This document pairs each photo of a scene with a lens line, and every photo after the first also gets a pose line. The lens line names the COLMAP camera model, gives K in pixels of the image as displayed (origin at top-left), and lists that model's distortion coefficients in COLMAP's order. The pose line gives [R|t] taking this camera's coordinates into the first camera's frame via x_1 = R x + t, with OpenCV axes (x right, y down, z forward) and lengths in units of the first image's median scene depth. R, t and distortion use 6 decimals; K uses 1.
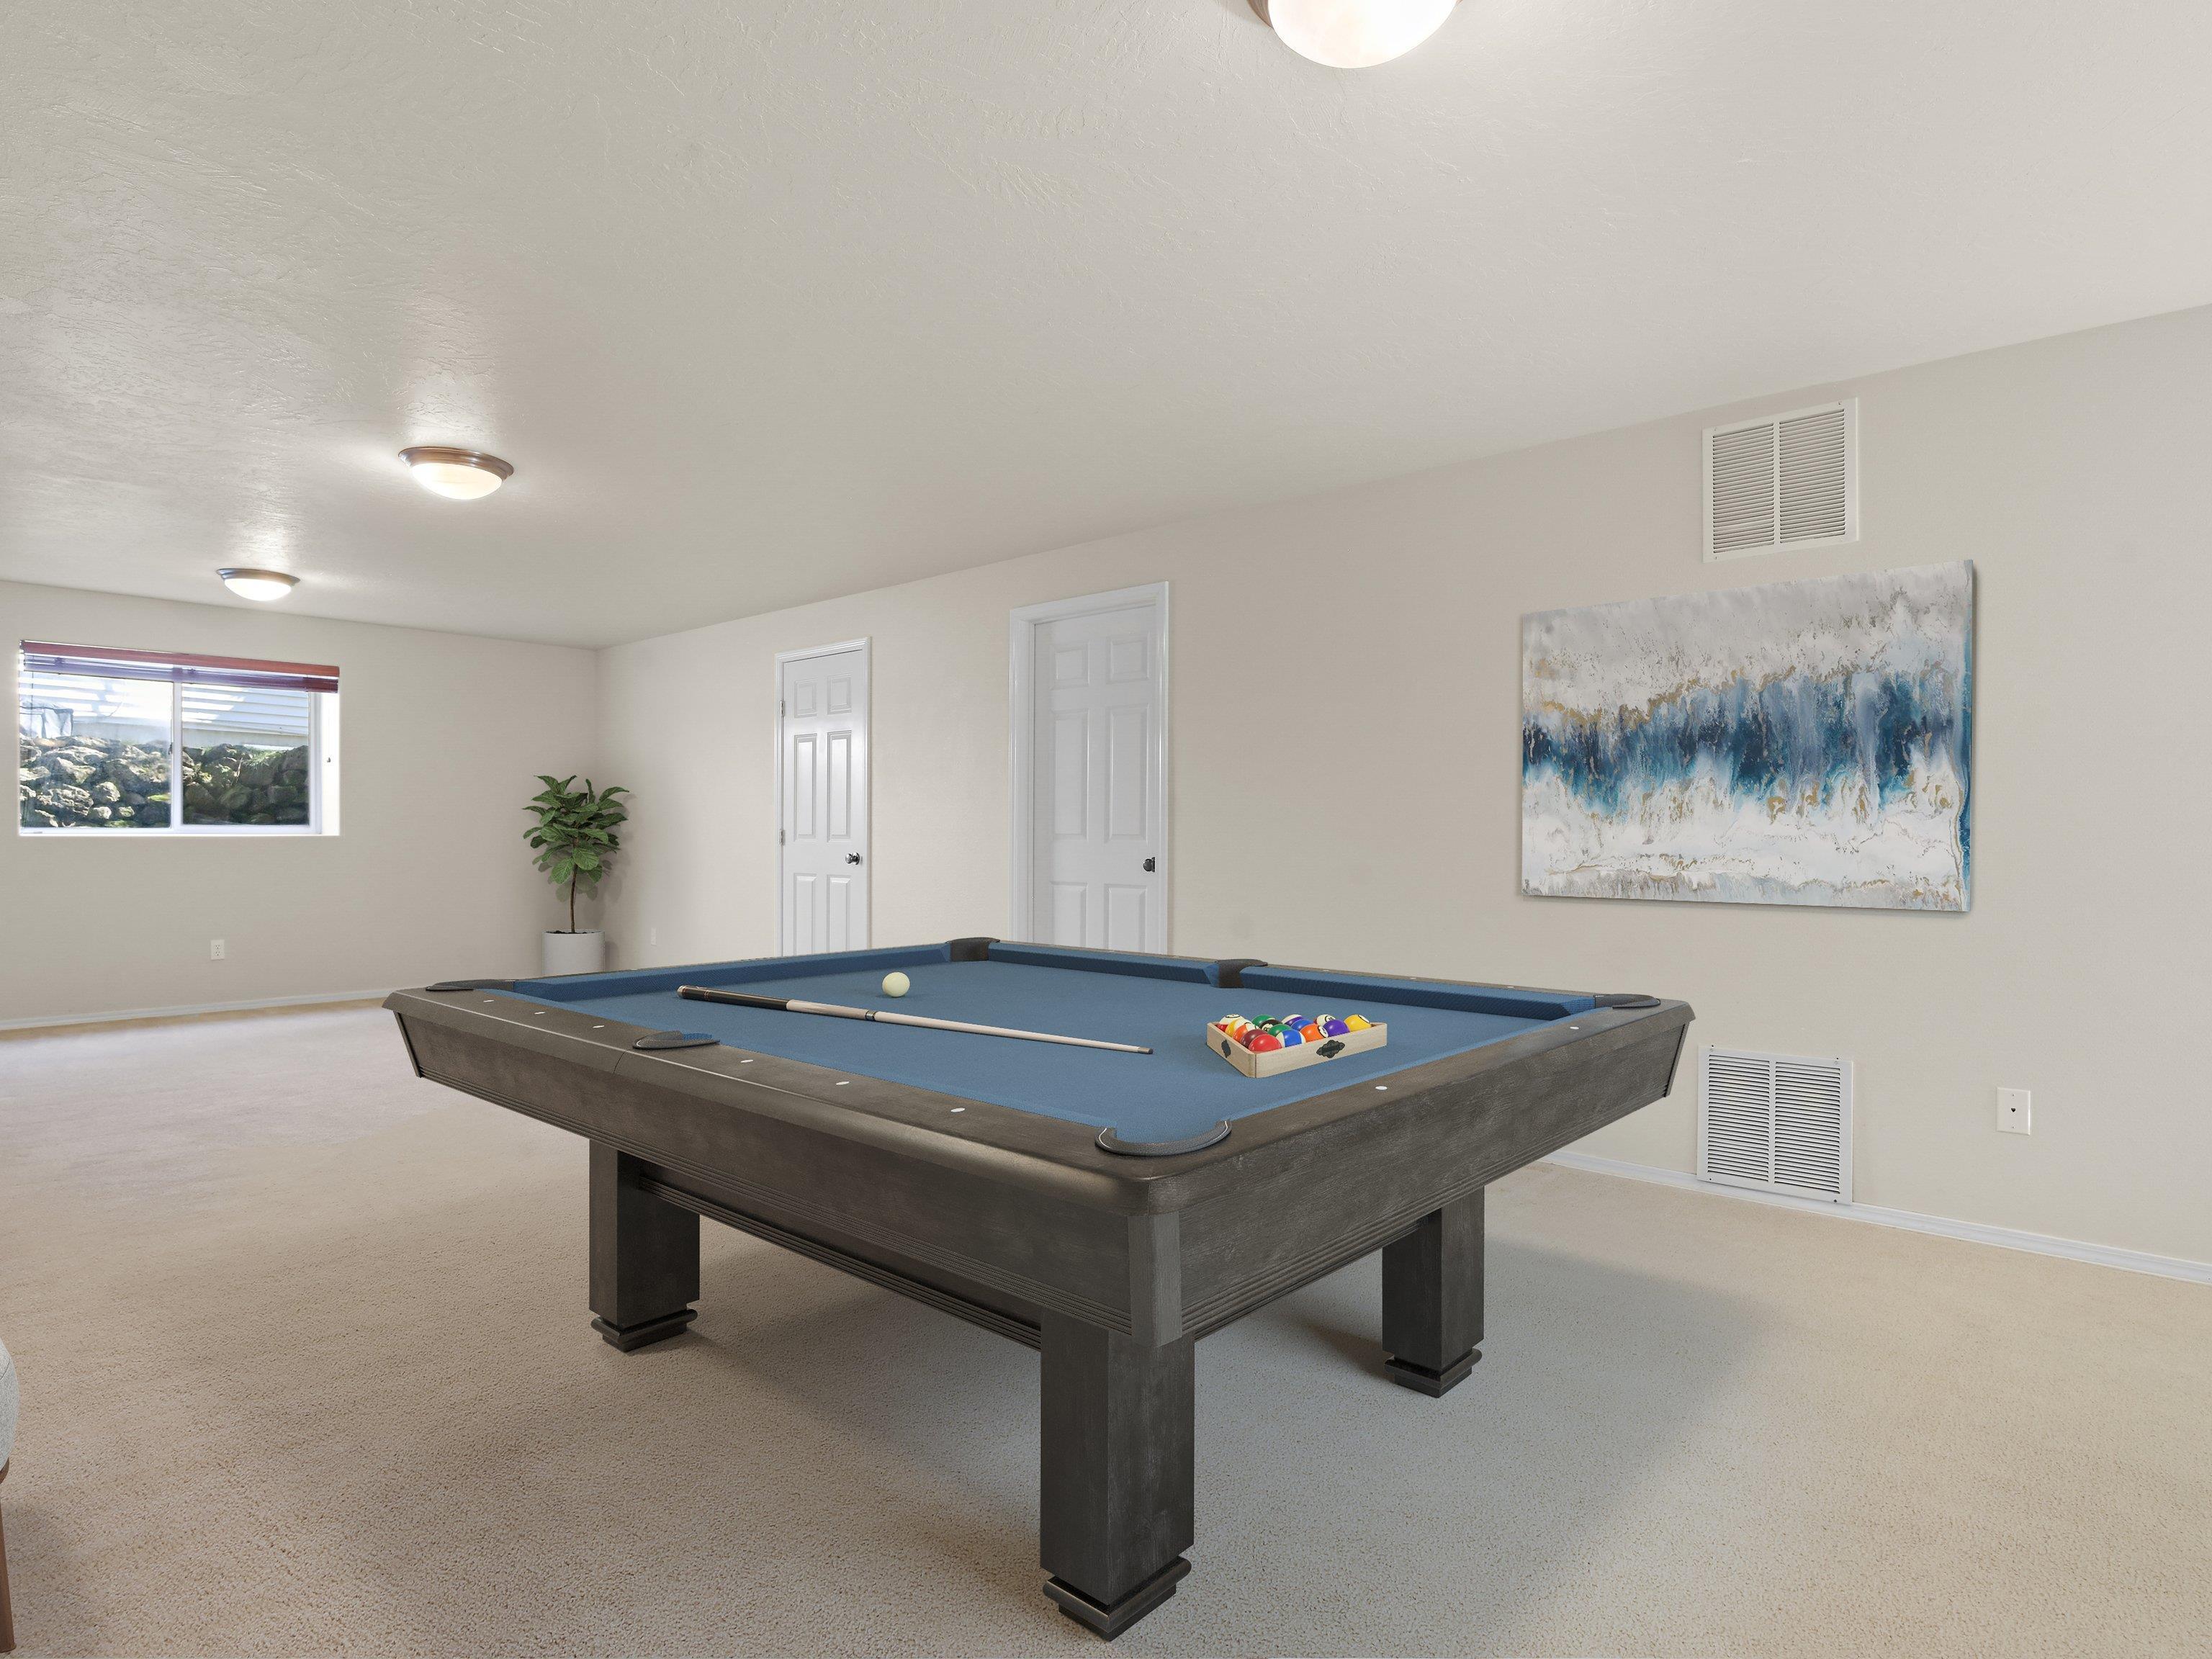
lens RADIAL K [[1184.9, 0, 1097.4], [0, 1184.9, 836.1], [0, 0, 1]] dist [-0.007267, -0.011085]
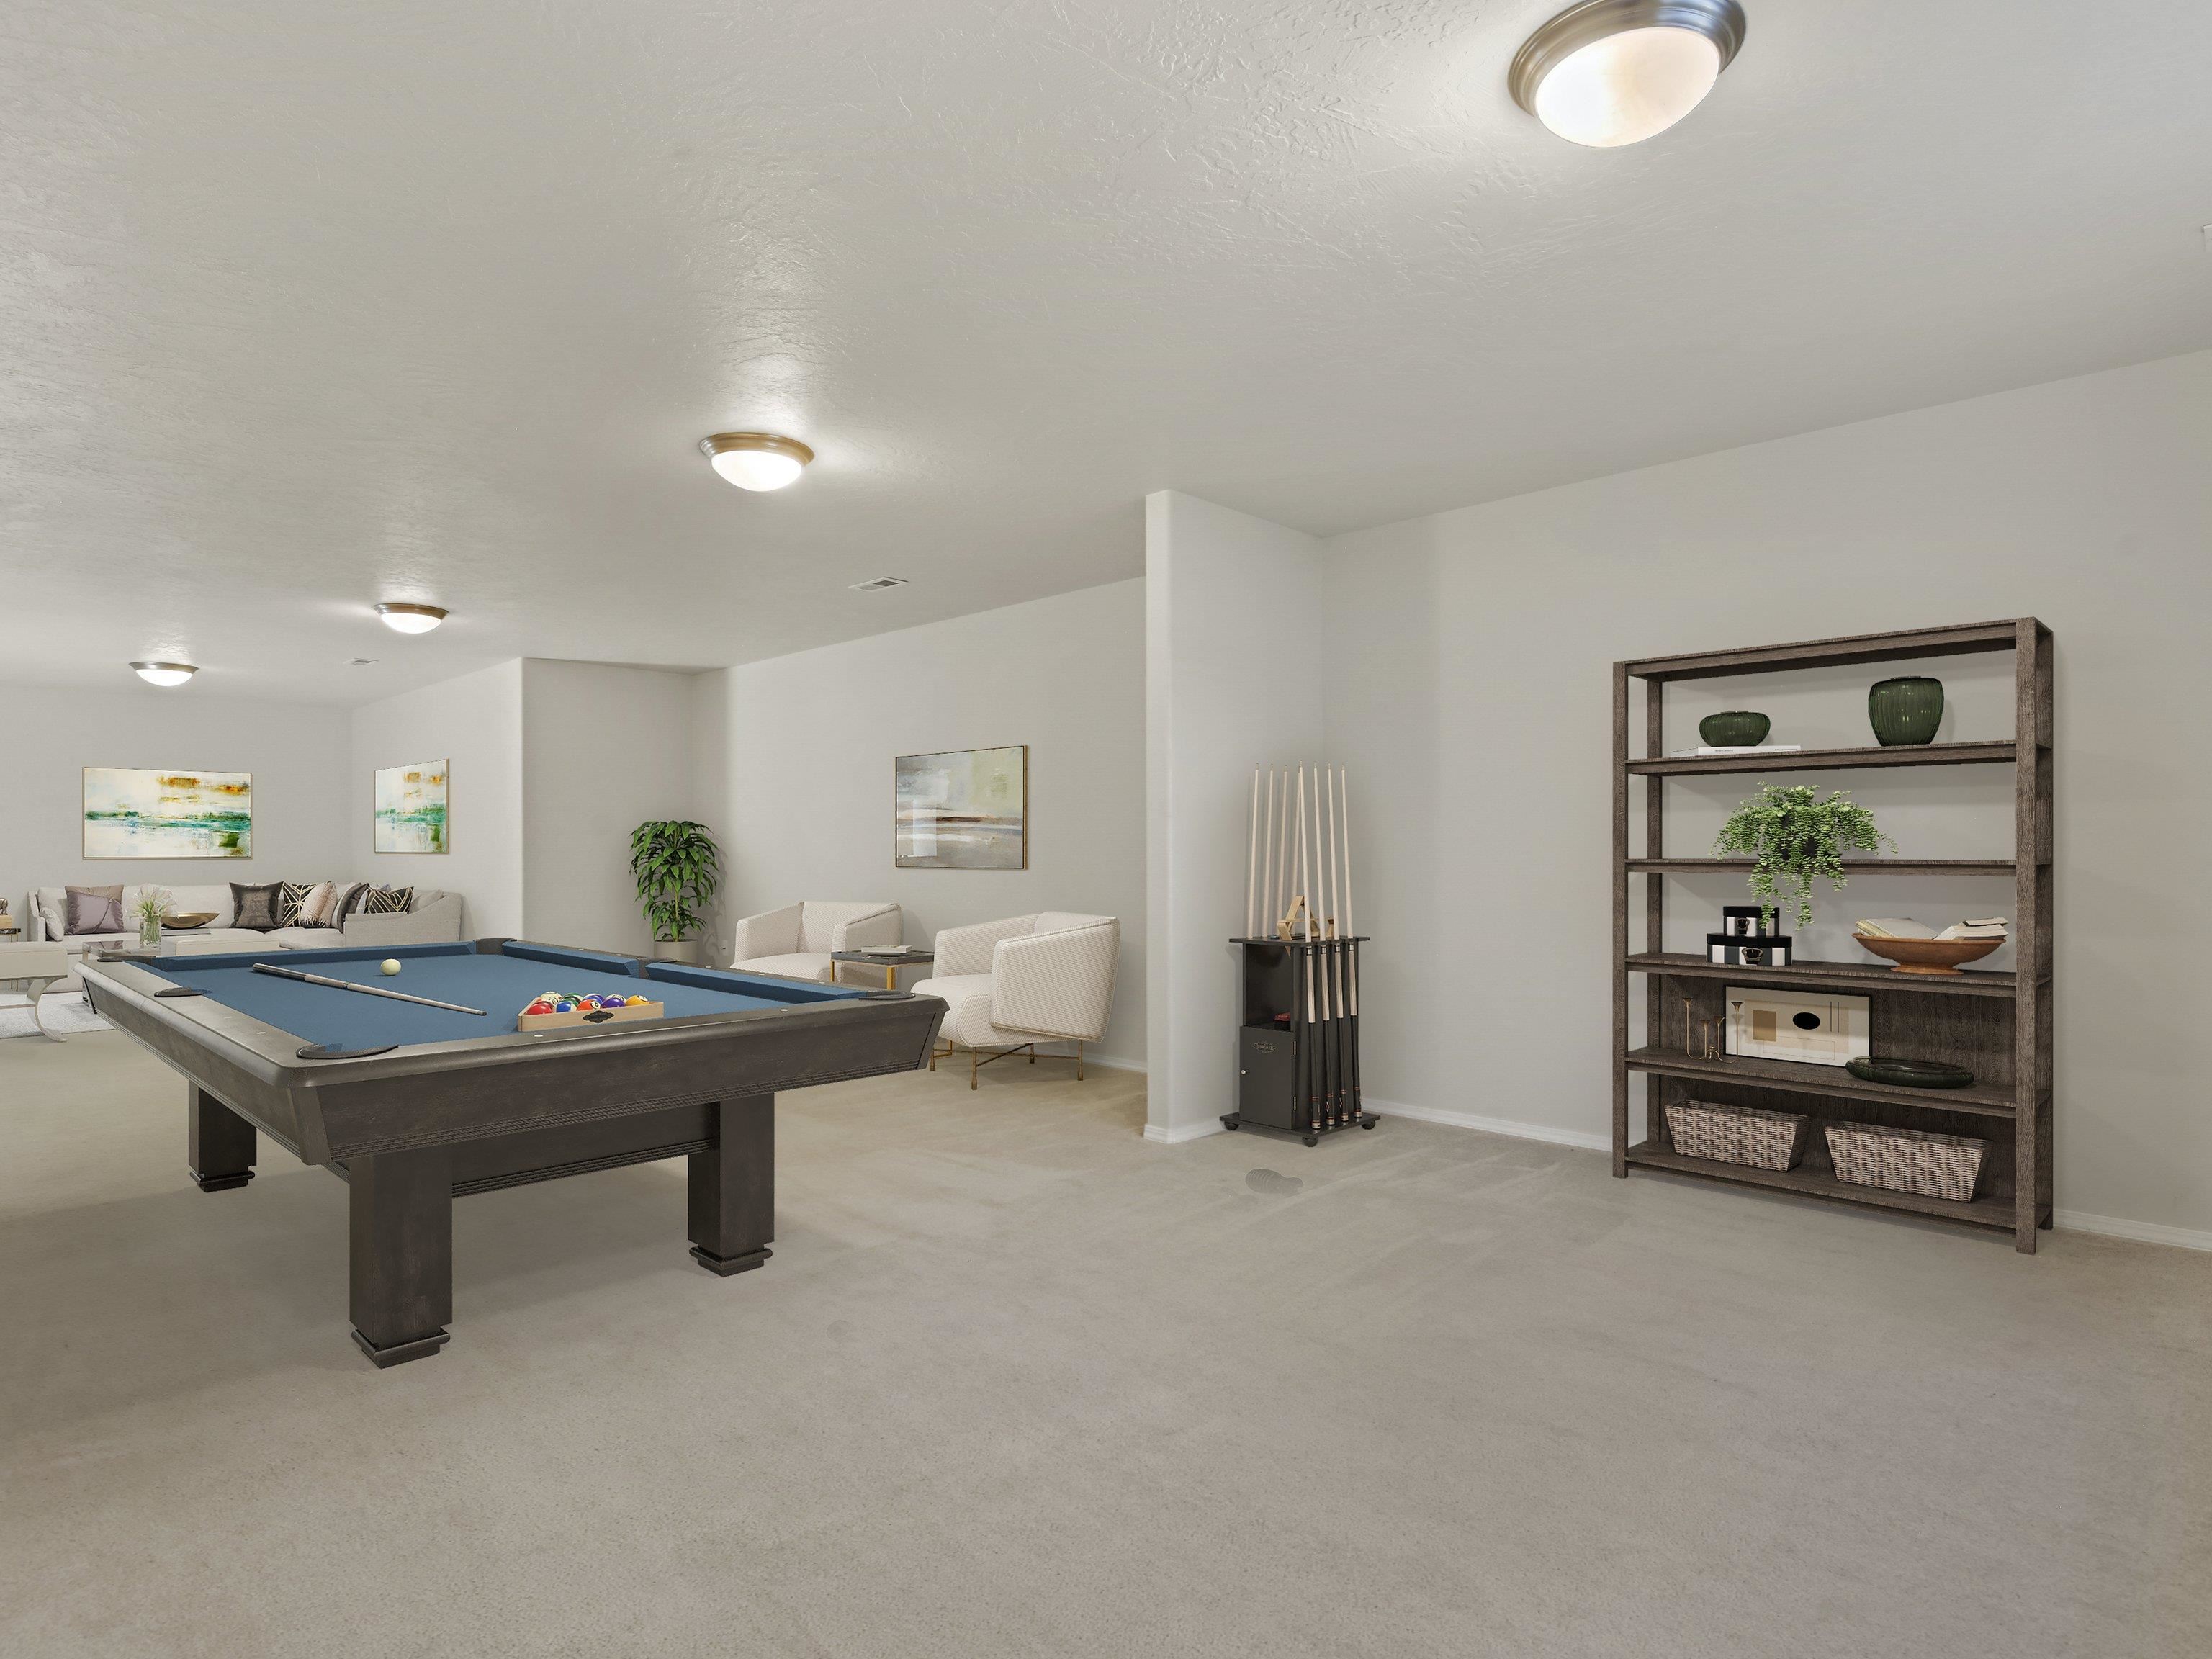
lens RADIAL K [[1184.9, 0, 1097.4], [0, 1184.9, 836.1], [0, 0, 1]] dist [-0.007267, -0.011085]
pose [[0.951274, -0.015619, -0.307951, 1.225155], [0.011942, 0.999833, -0.013821, -0.017210], [0.308115, 0.009470, 0.951302, -0.209264]]
